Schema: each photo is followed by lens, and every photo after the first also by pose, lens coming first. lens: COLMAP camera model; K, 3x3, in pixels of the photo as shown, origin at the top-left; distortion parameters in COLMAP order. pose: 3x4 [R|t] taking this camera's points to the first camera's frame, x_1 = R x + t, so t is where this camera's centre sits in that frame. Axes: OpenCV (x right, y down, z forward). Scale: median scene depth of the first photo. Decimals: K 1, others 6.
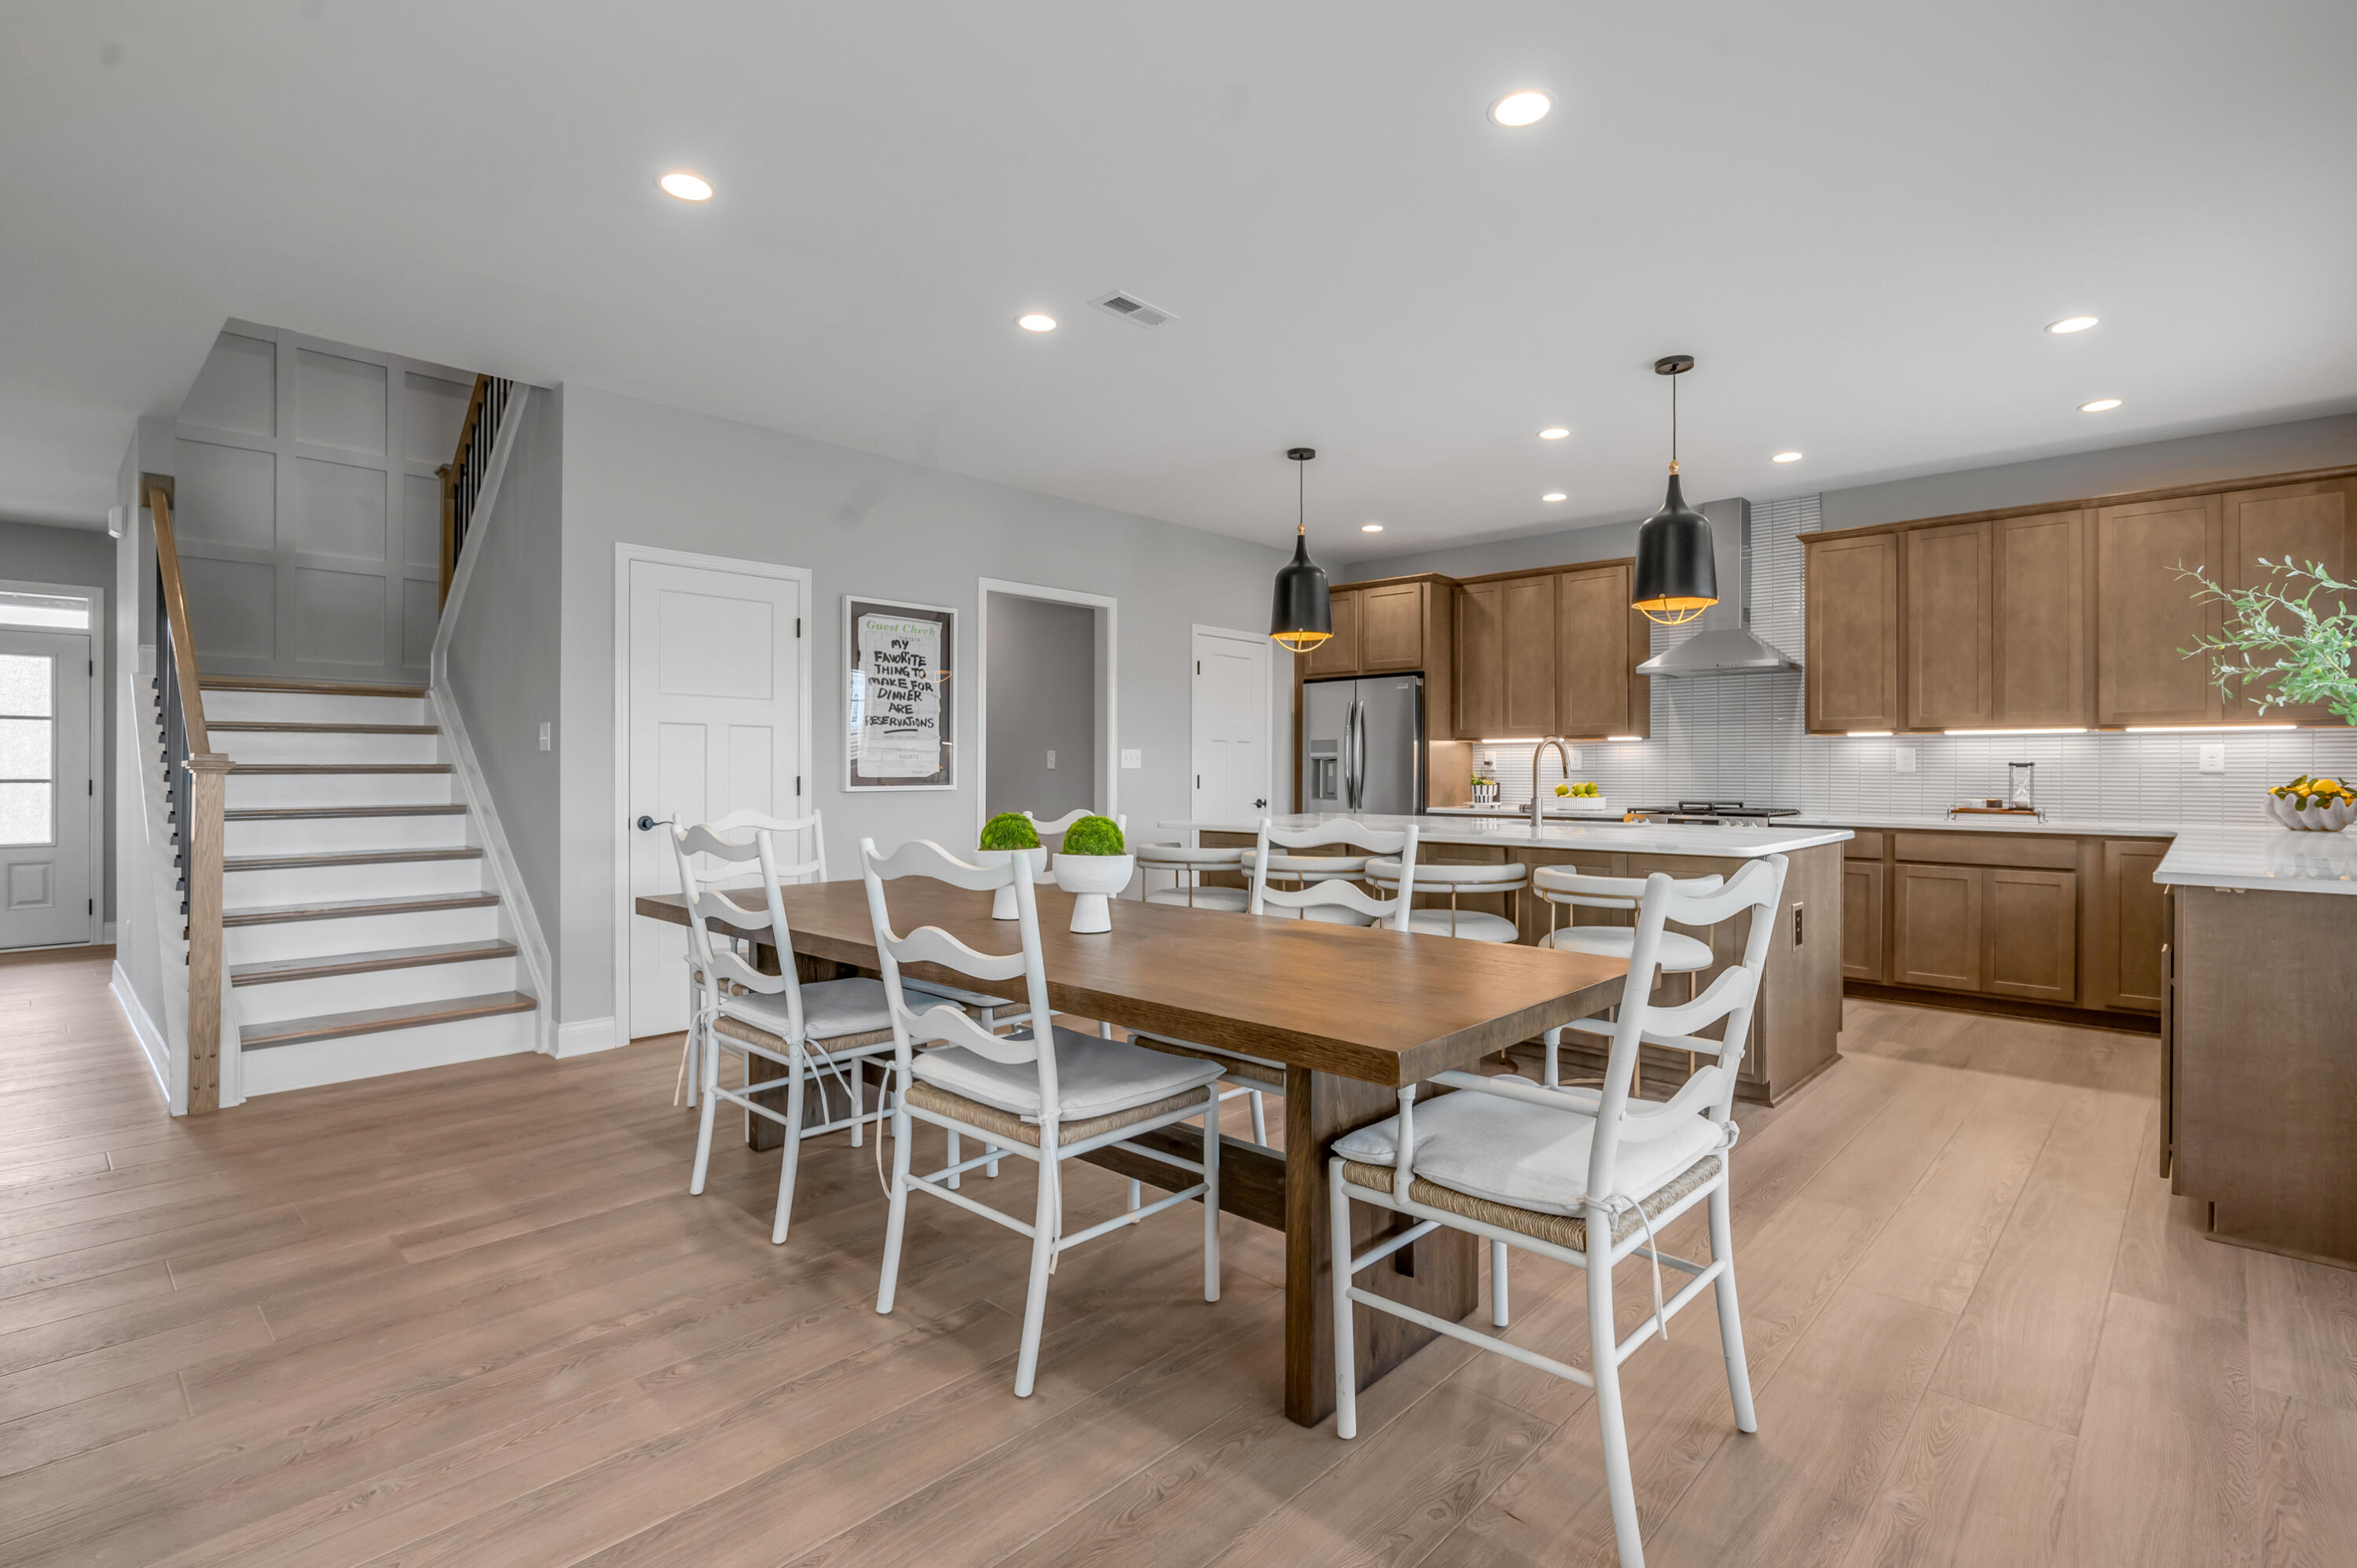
lens RADIAL K [[1124.8, 0, 1177.4], [0, 1124.8, 769.4], [0, 0, 1]] dist [-0.001621, -0.000792]
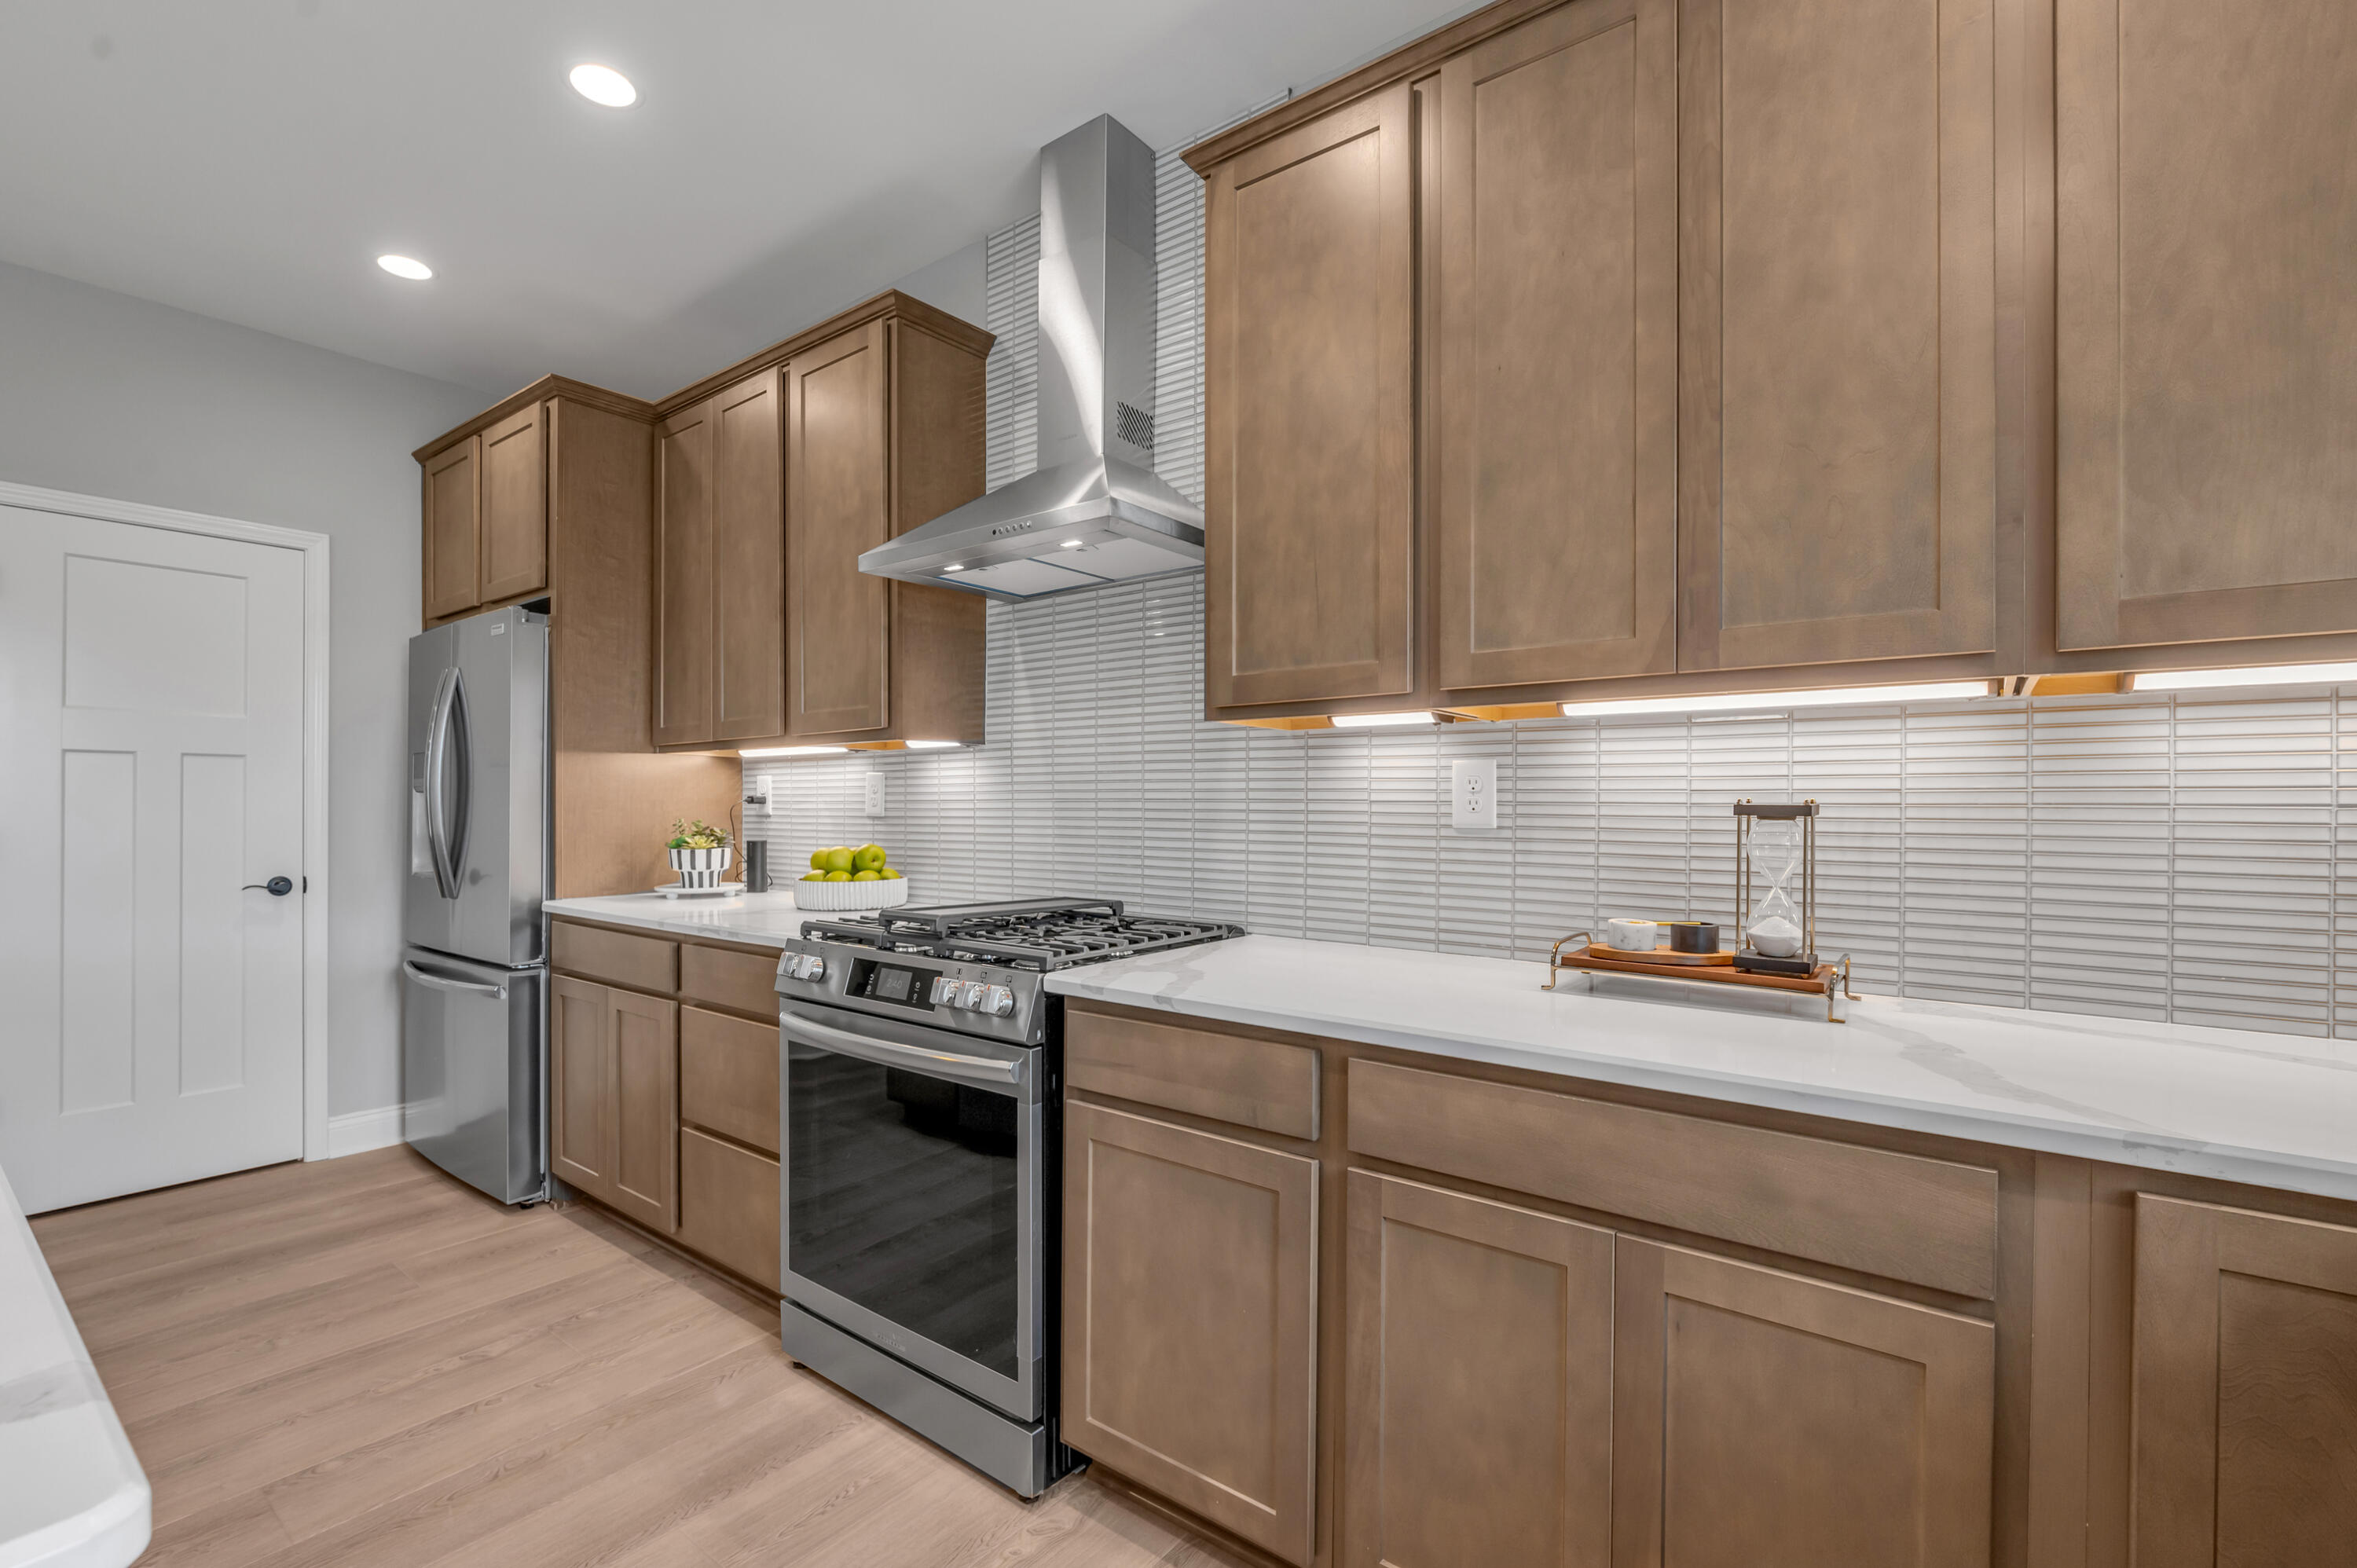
lens RADIAL K [[1037.1, 0, 1175.7], [0, 1037.1, 805.4], [0, 0, 1]] dist [-0.002115, -0.000413]
pose [[0.995404, -0.002187, 0.095739, 0.560862], [0.001750, 0.999988, 0.004652, -0.006904], [-0.095748, -0.004463, 0.995396, 0.734489]]
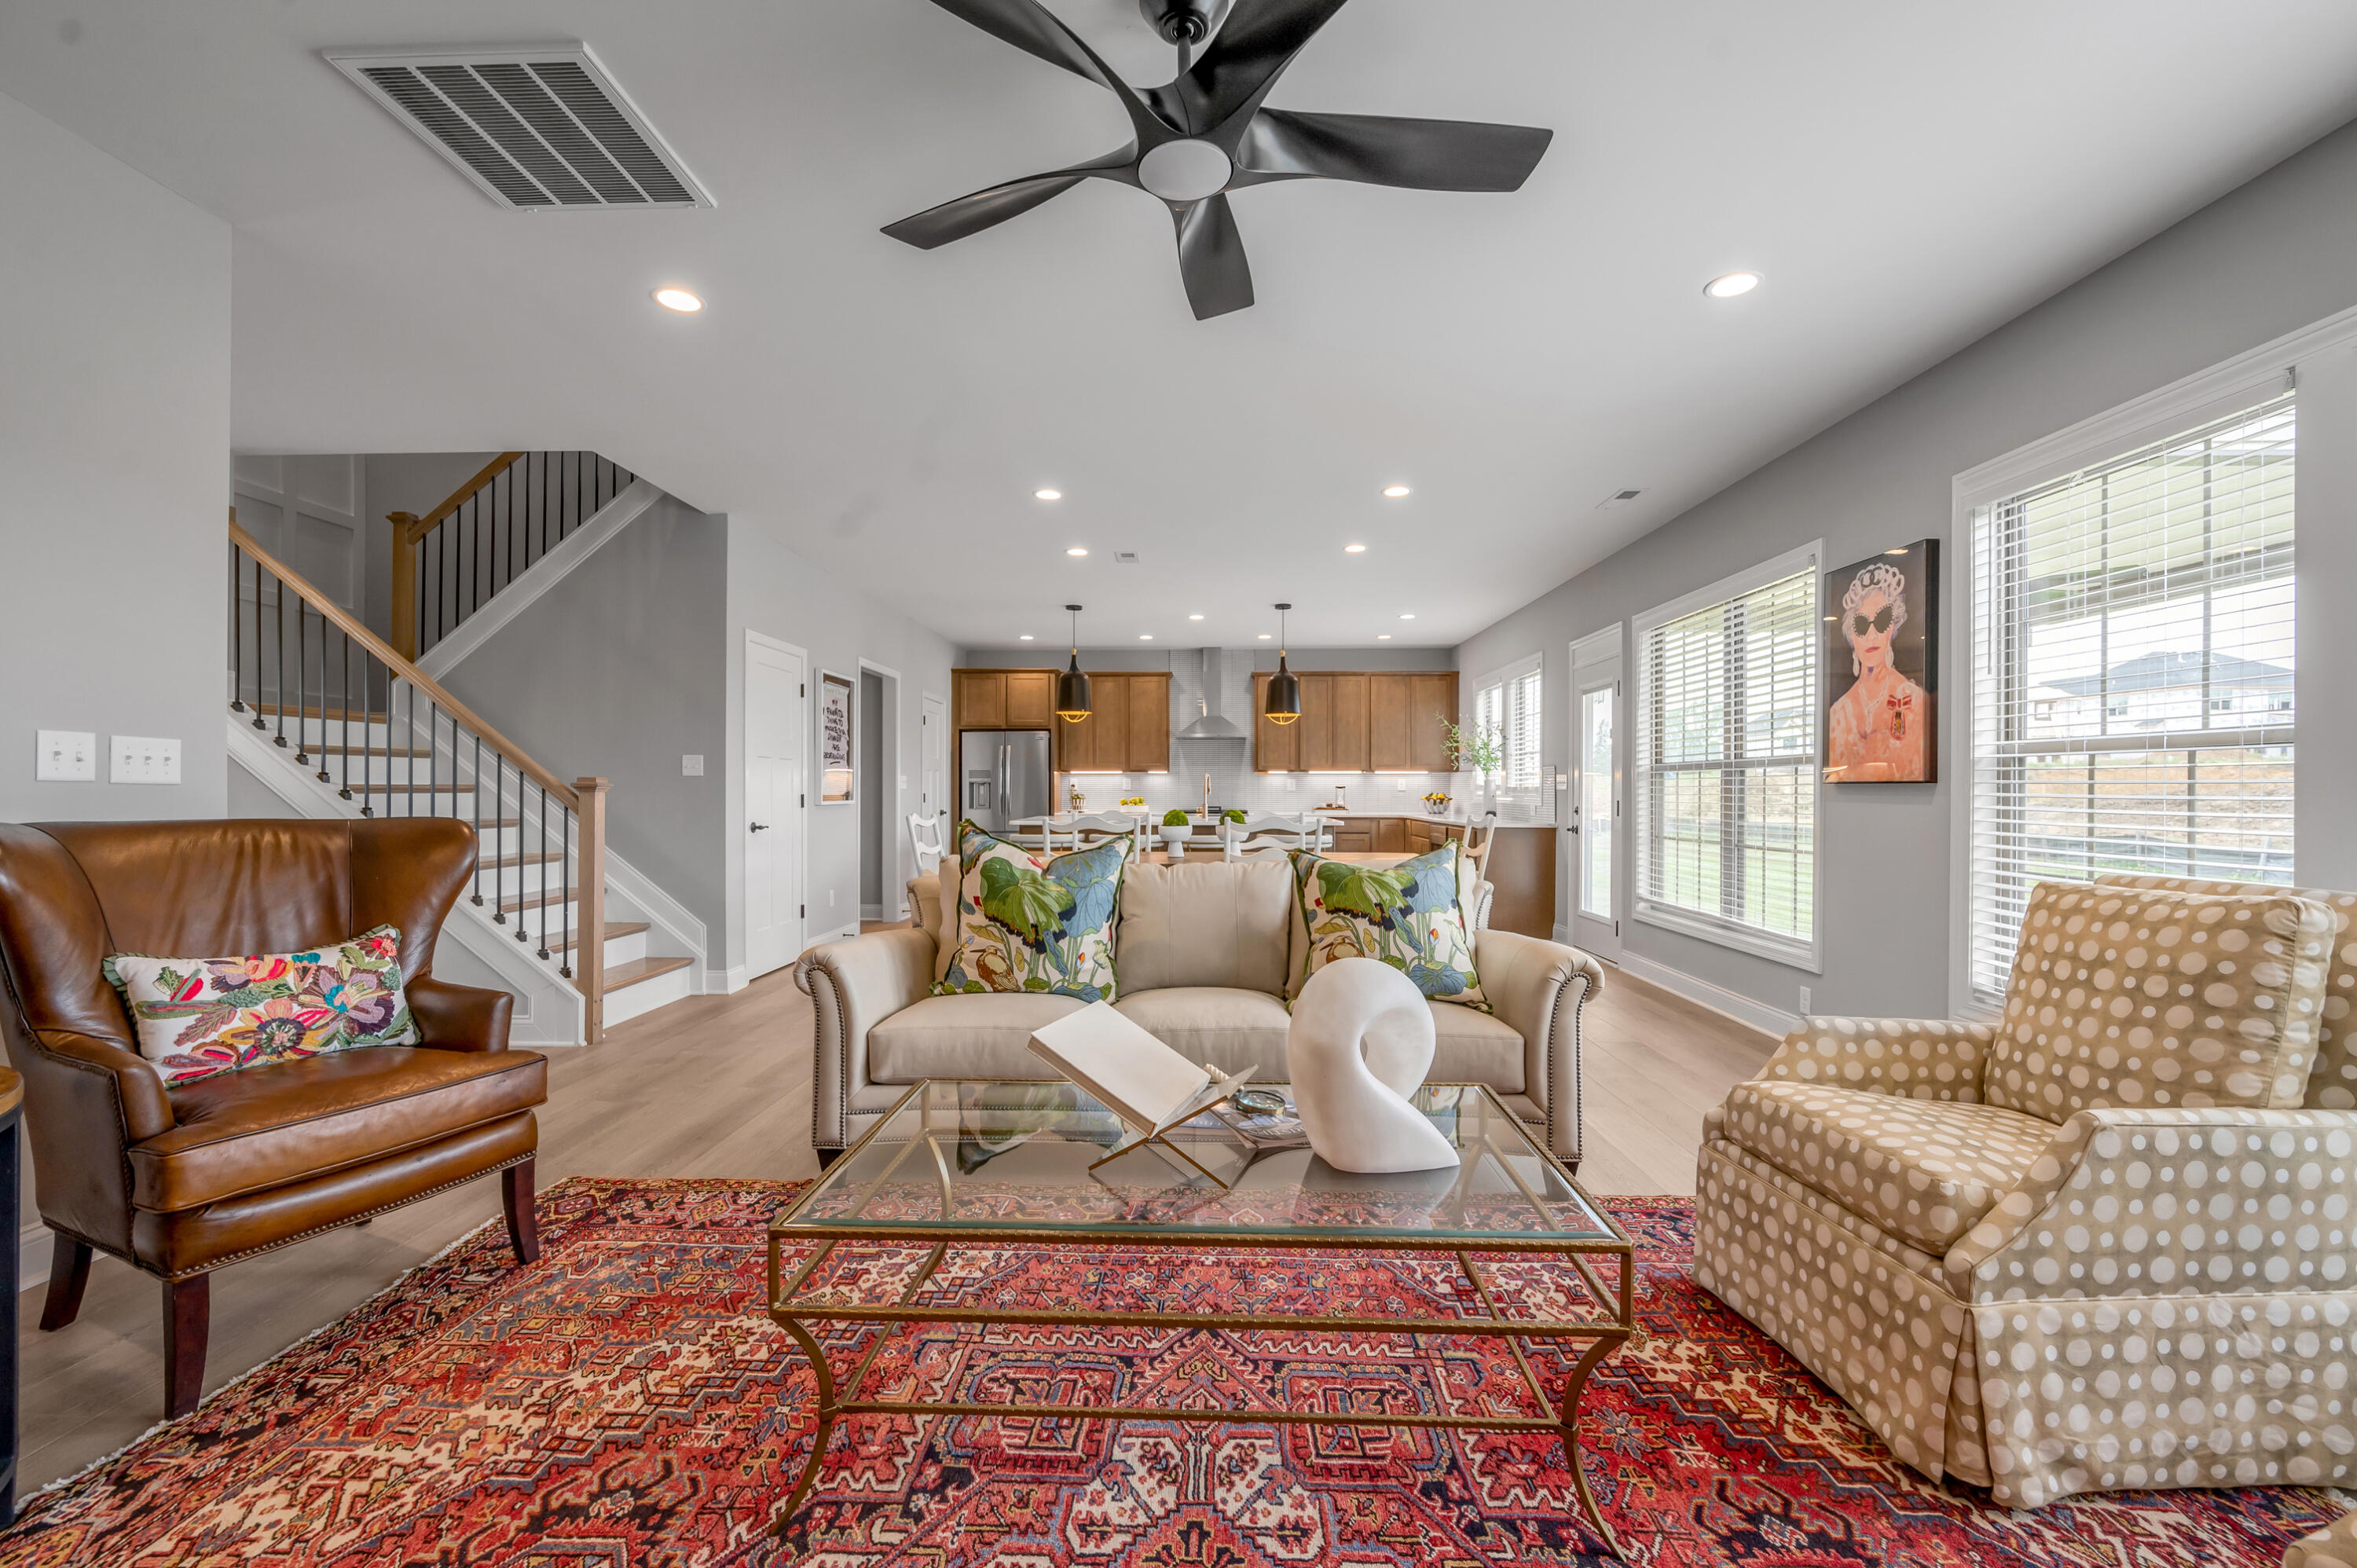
lens RADIAL K [[983.4, 0, 1178.5], [0, 983.4, 784.0], [0, 0, 1]] dist [-0.000463, -0.000041]
pose [[0.749412, 0.004017, 0.662092, -0.754062], [-0.000497, 0.999985, -0.005504, -0.000075], [-0.662104, 0.003795, 0.749403, -0.232923]]
